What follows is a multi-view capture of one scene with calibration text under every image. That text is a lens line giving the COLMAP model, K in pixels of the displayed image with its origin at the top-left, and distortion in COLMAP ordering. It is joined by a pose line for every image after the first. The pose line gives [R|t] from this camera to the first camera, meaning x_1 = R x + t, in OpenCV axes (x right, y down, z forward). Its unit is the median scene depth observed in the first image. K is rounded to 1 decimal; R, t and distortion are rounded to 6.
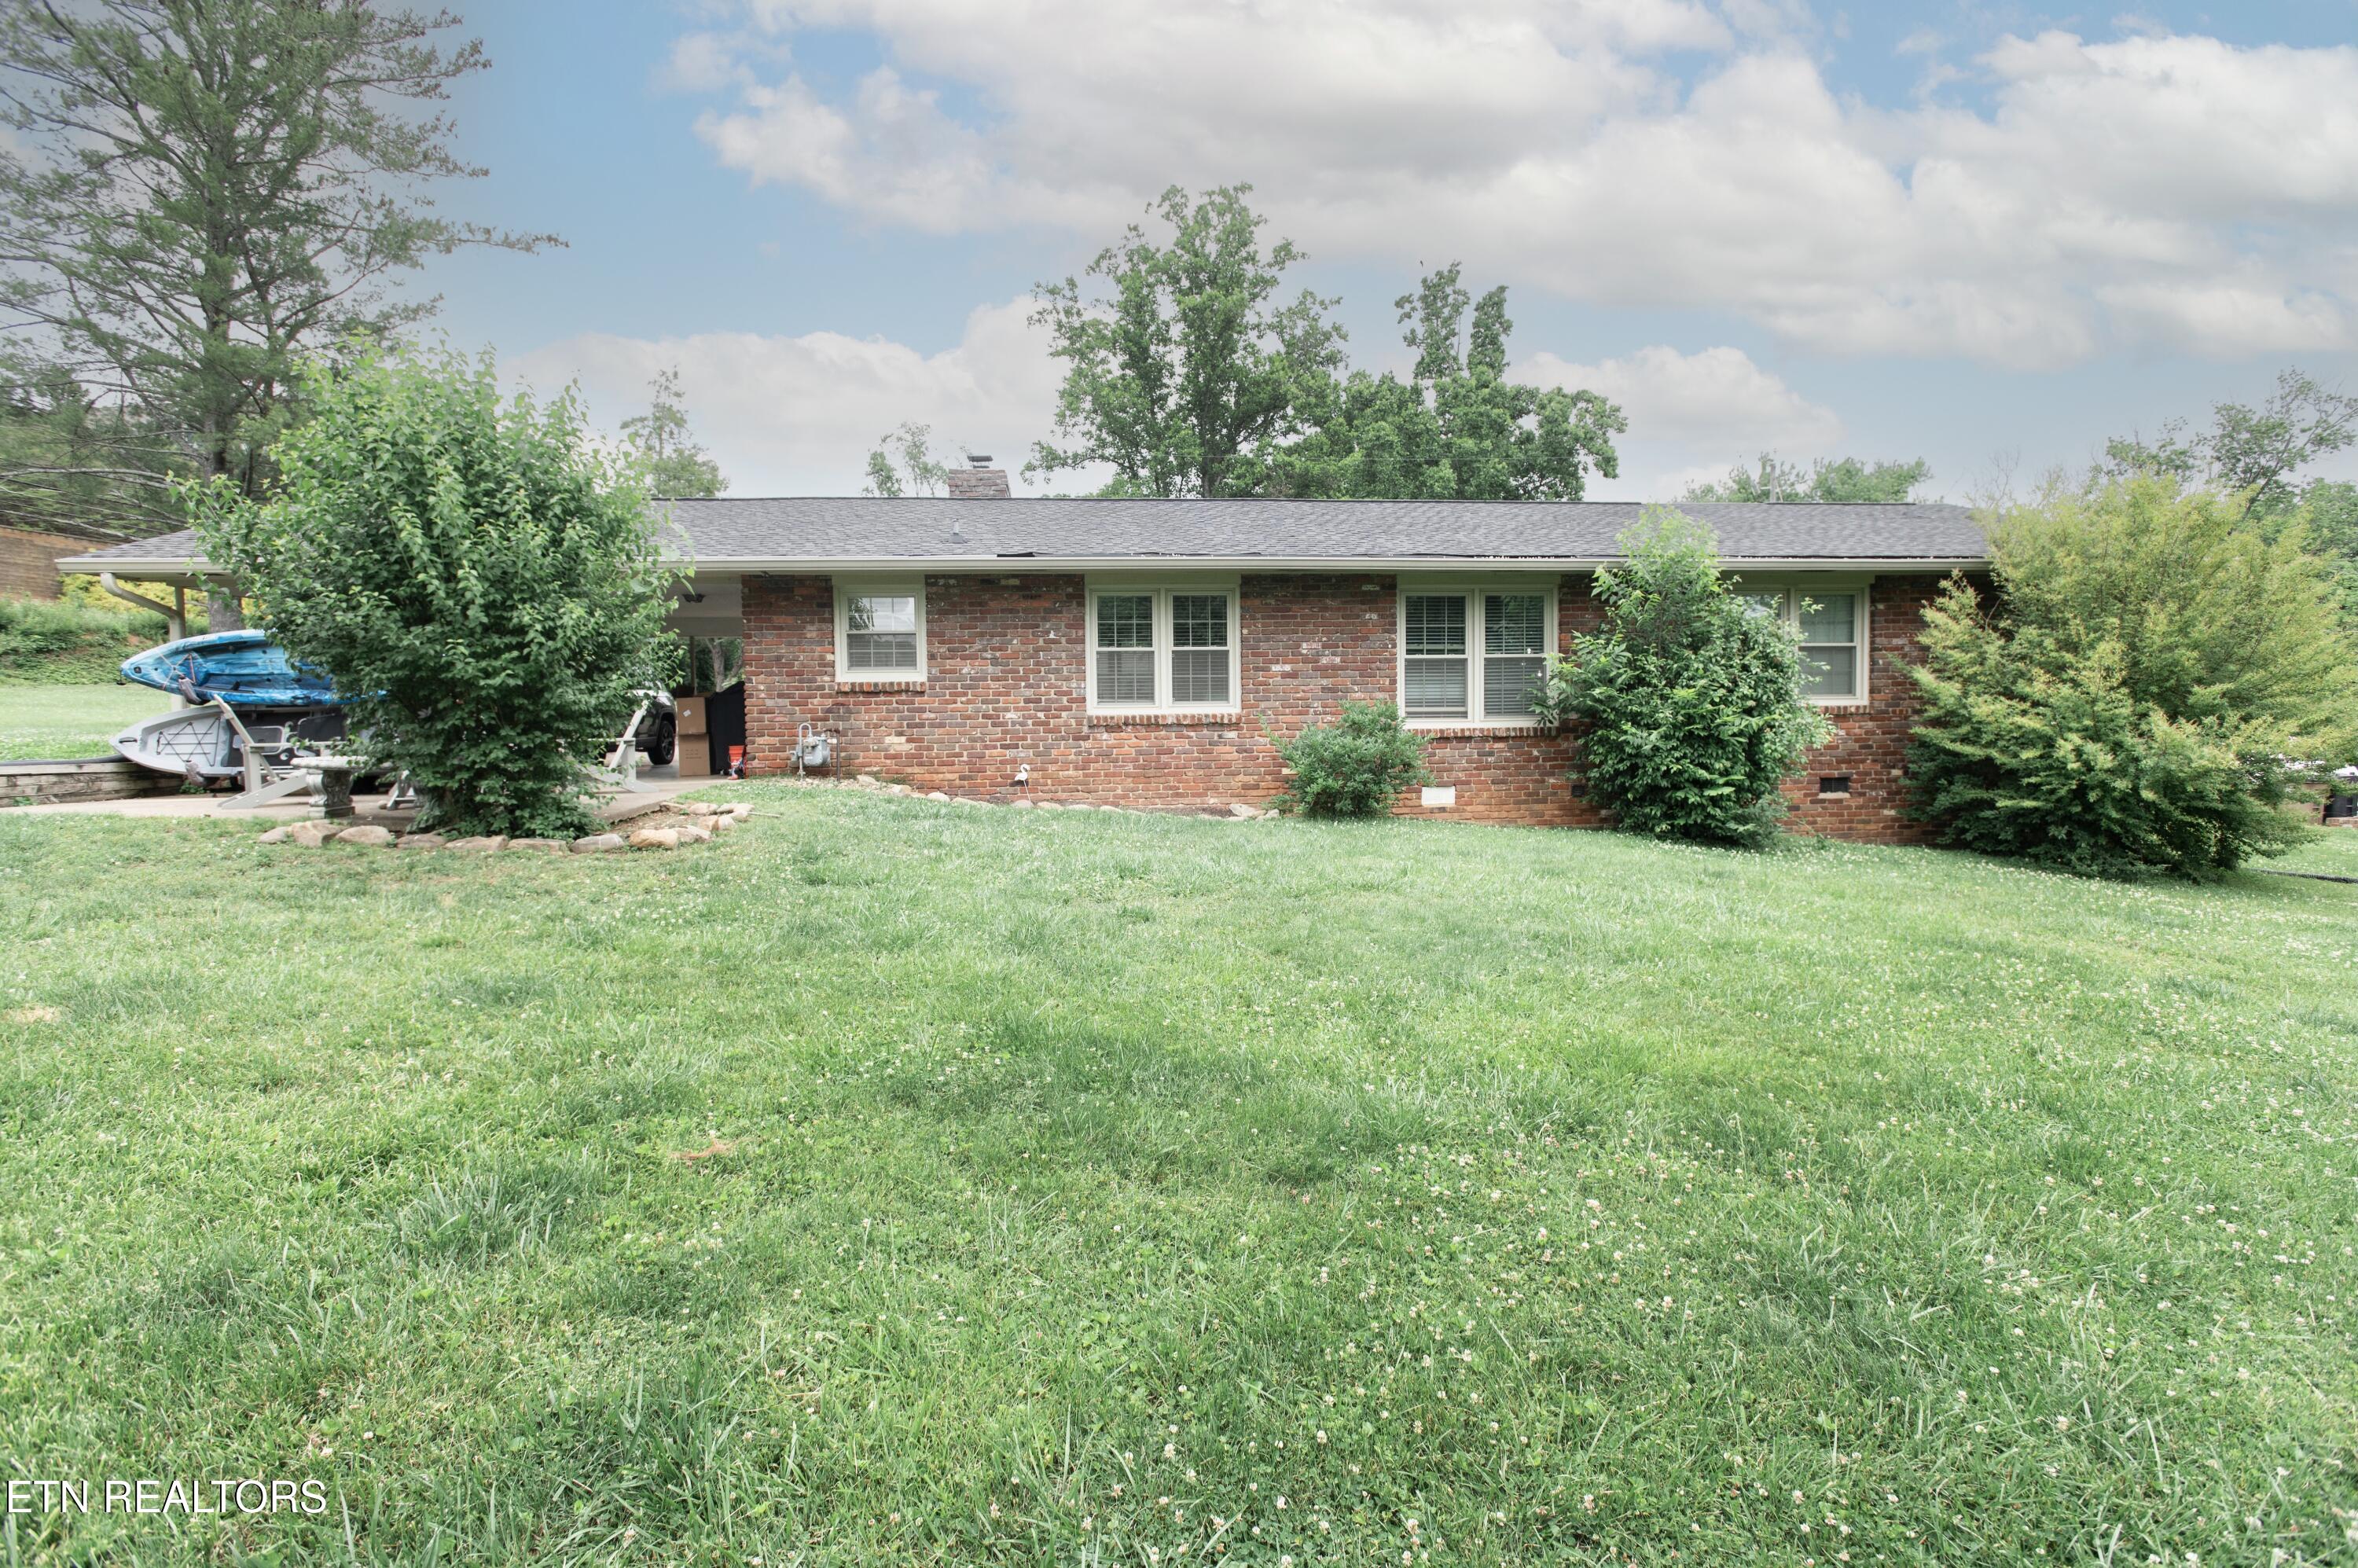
lens RADIAL K [[1149.2, 0, 1179.0], [0, 1149.2, 784.0], [0, 0, 1]] dist [-0.000196, 0.000090]
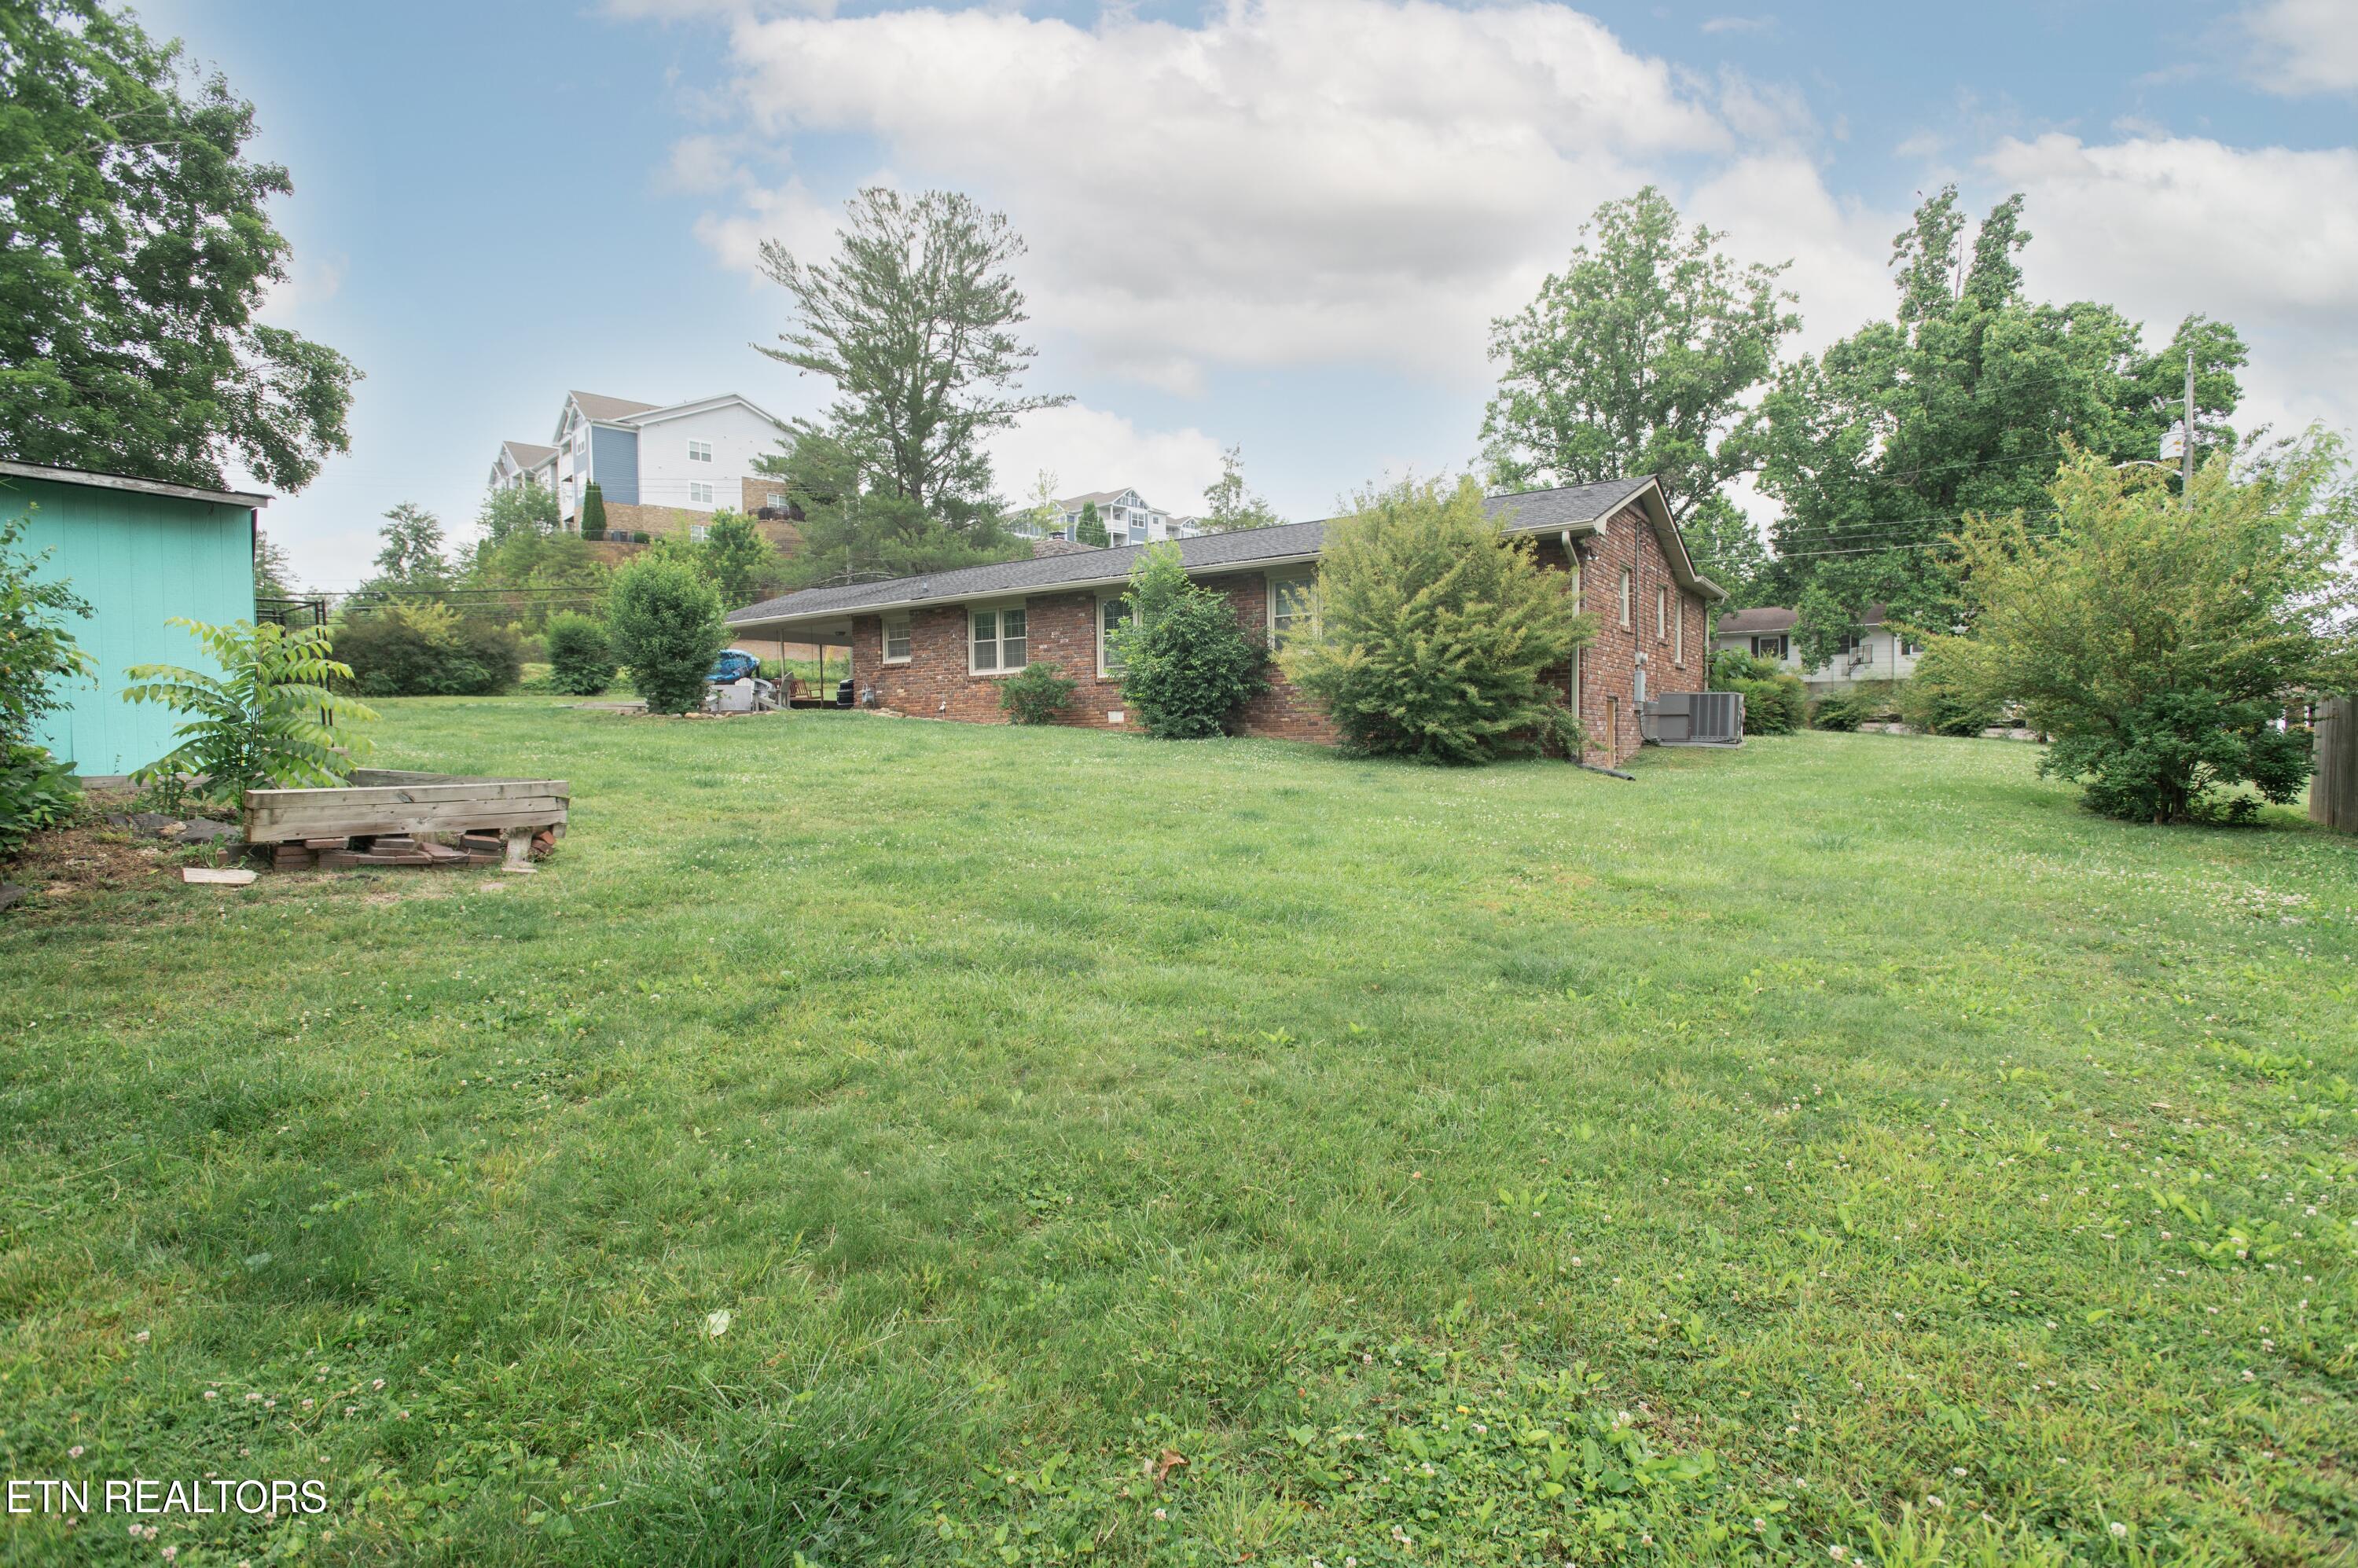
lens RADIAL K [[1127.5, 0, 1179.0], [0, 1127.5, 784.0], [0, 0, 1]] dist [-0.011266, 0.000112]
pose [[0.777169, 0.027356, -0.628697, 1.368928], [-0.025091, 0.999607, 0.012479, 0.088554], [0.628792, 0.006077, 0.777550, -0.259227]]
